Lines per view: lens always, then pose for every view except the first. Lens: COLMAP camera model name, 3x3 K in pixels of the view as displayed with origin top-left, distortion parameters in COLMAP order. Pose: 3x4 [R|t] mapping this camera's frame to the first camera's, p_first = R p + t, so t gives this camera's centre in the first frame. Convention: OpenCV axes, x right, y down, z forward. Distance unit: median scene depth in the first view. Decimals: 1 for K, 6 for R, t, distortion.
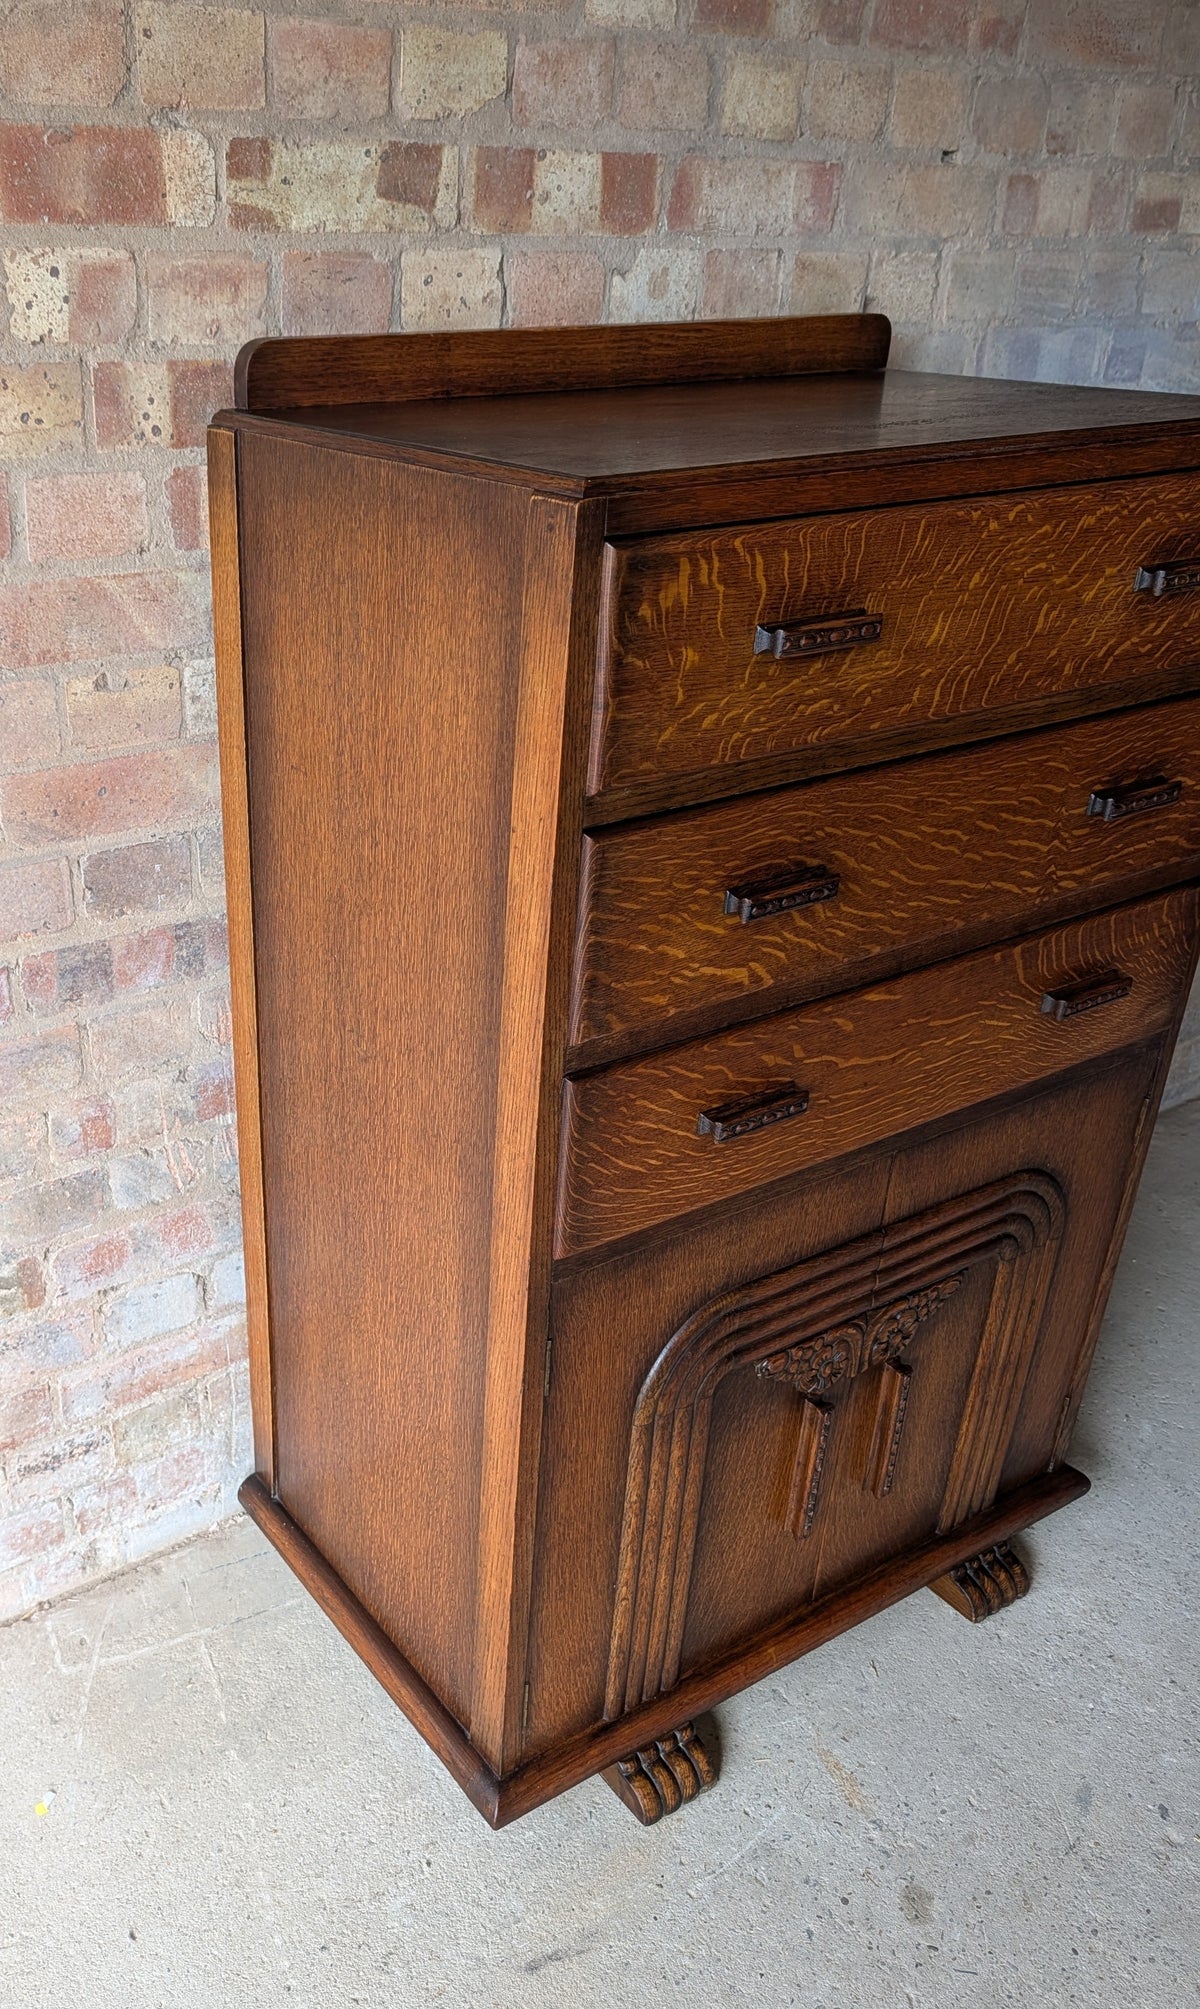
lens RADIAL K [[1569.6, 0, 355.0], [0, 1569.6, 1072.8], [0, 0, 1]] dist [0.016885, -0.027225]
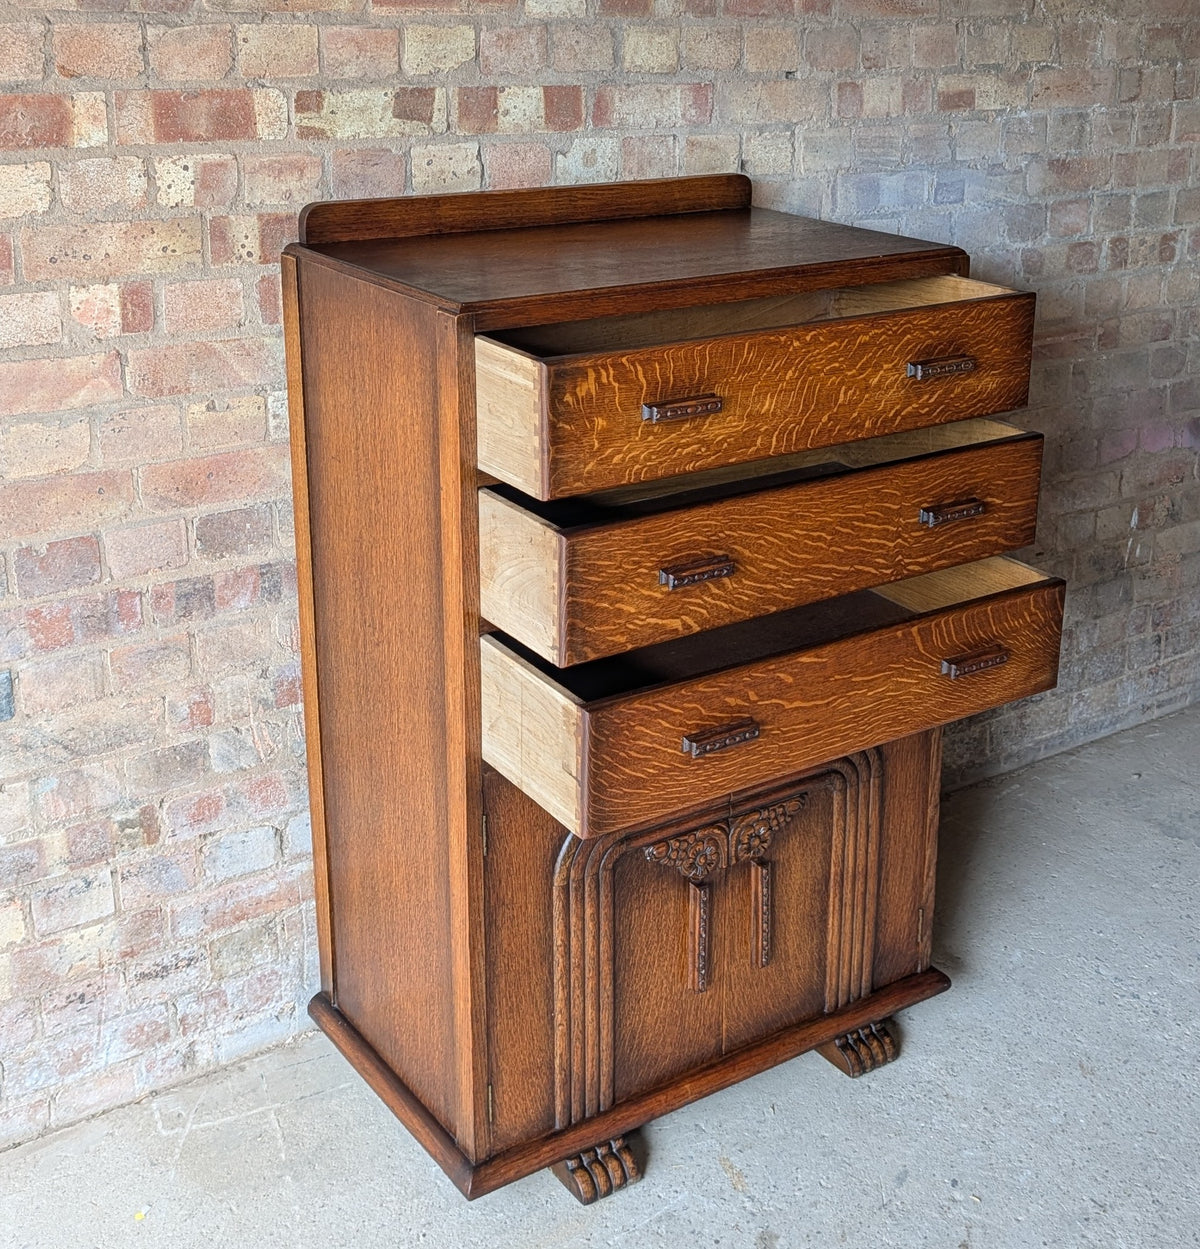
lens RADIAL K [[1739.7, 0, 724.8], [0, 1739.7, 474.9], [0, 0, 1]] dist [0.019660, 0.000000]
pose [[0.995594, -0.003566, 0.093700, 0.182266], [0.022016, 0.980232, -0.196620, 0.168164], [-0.091146, 0.197817, 0.975992, -0.712131]]
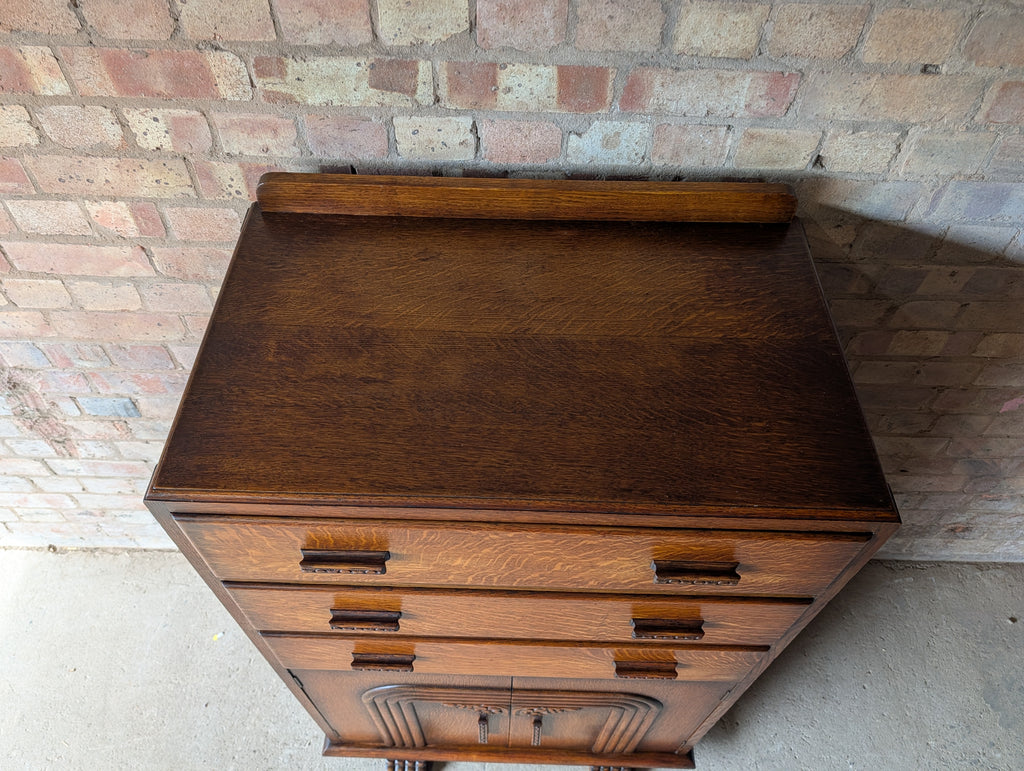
lens RADIAL K [[743.2, 0, 509.7], [0, 743.2, 397.5], [0, 0, 1]] dist [-0.015073, 0.014359]
pose [[0.839532, 0.444474, -0.312457, 0.478726], [-0.272842, 0.842226, 0.464986, -0.659775], [0.469833, -0.305120, 0.828347, 0.361918]]
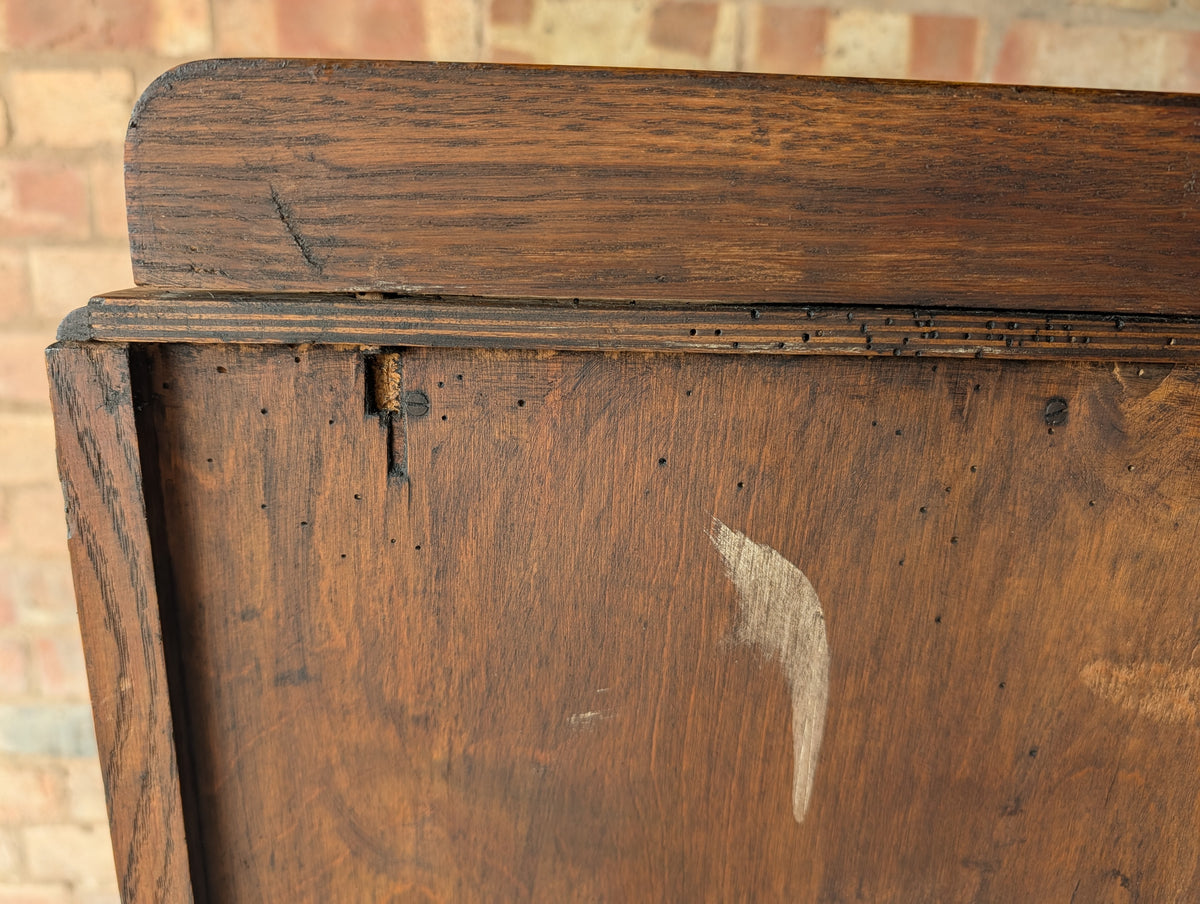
lens RADIAL K [[871.0, 0, 598.8], [0, 871.0, 437.8], [0, 0, 1]] dist [-0.015073, 0.014359]
pose [[0.866355, 0.159249, -0.473358, 0.305303], [-0.260845, 0.952537, -0.156950, -0.191686], [0.425897, 0.259447, 0.866775, 0.523146]]
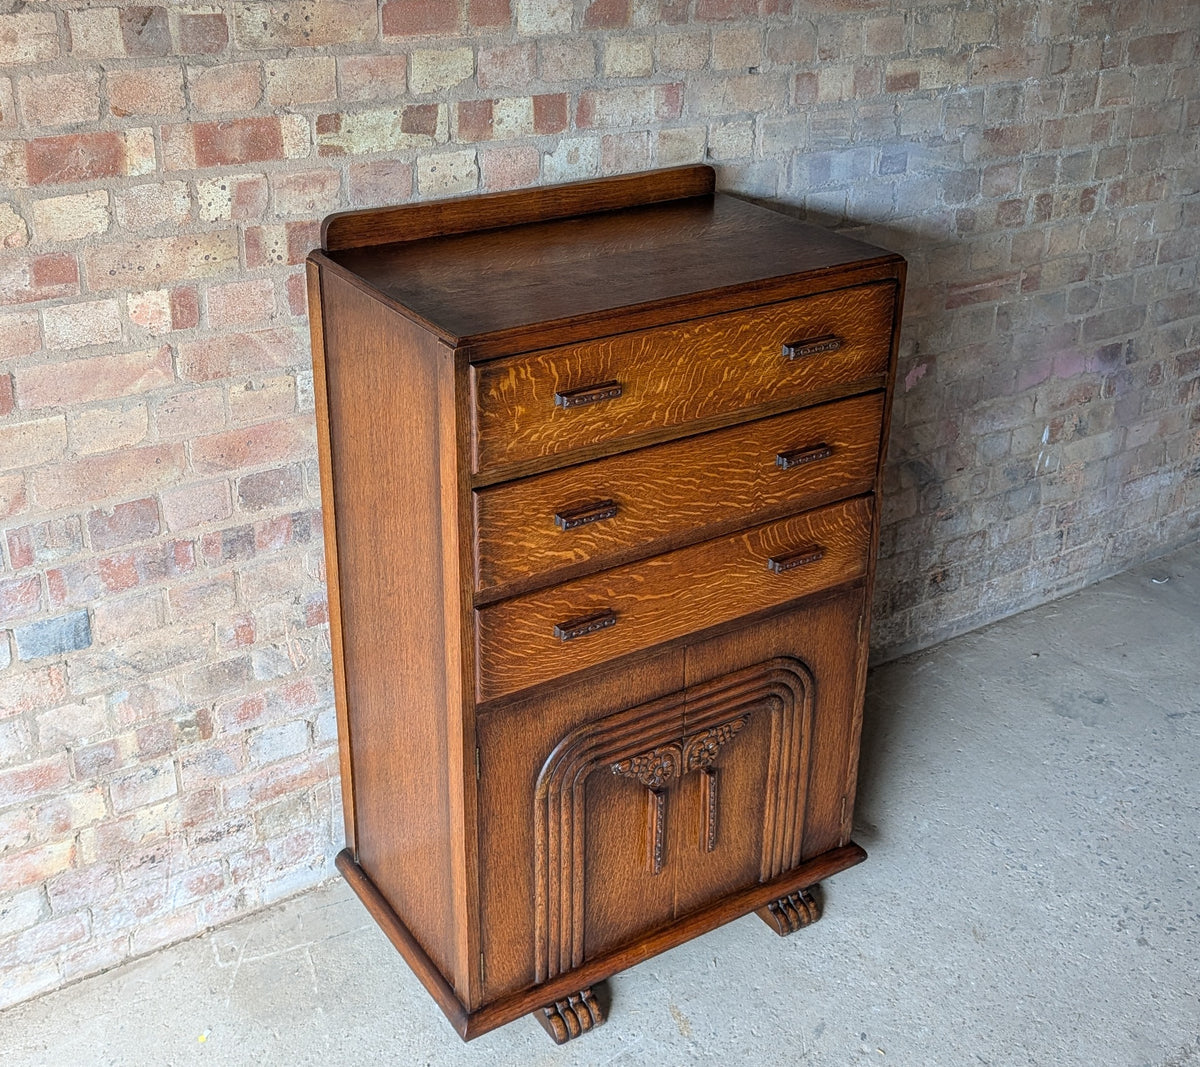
lens RADIAL K [[1484.0, 0, 604.7], [0, 1484.0, 462.8], [0, 0, 1]] dist [0.029180, 0.000000]
pose [[0.999338, 0.006791, 0.035732, 0.190261], [-0.004233, 0.997456, -0.071160, -0.039113], [-0.036125, 0.070961, 0.996825, -0.726293]]
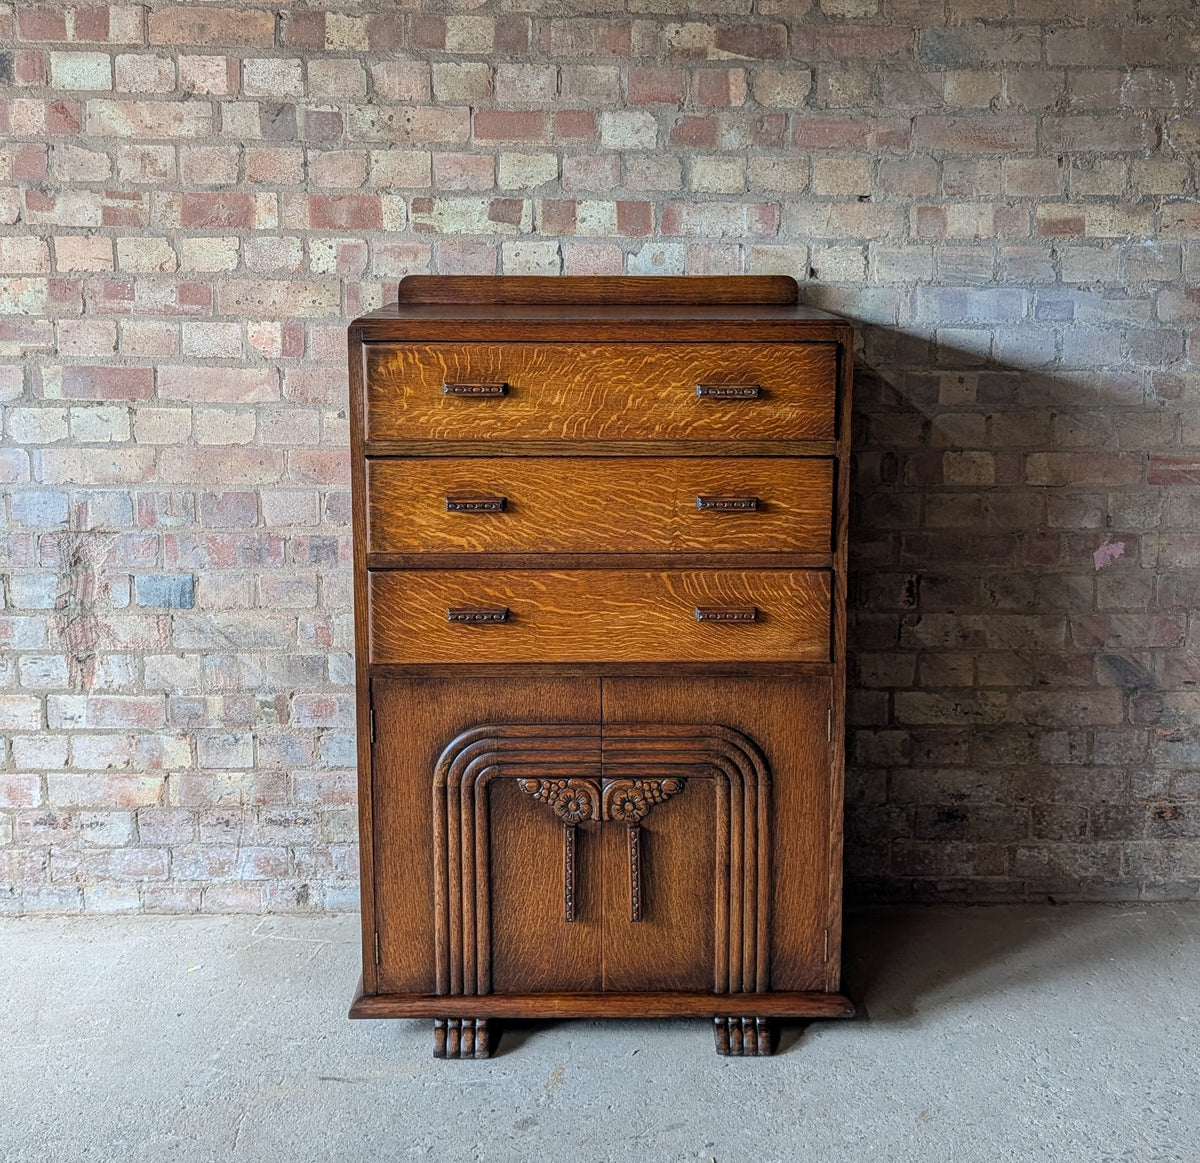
lens RADIAL K [[1567.5, 0, 626.2], [0, 1567.5, 477.0], [0, 0, 1]] dist [0.049633, 0.000000]
pose [[0.864493, 0.088054, -0.494873, 1.290217], [-0.242887, 0.935142, -0.257908, 0.306875], [0.440066, 0.343157, 0.829810, -0.627026]]
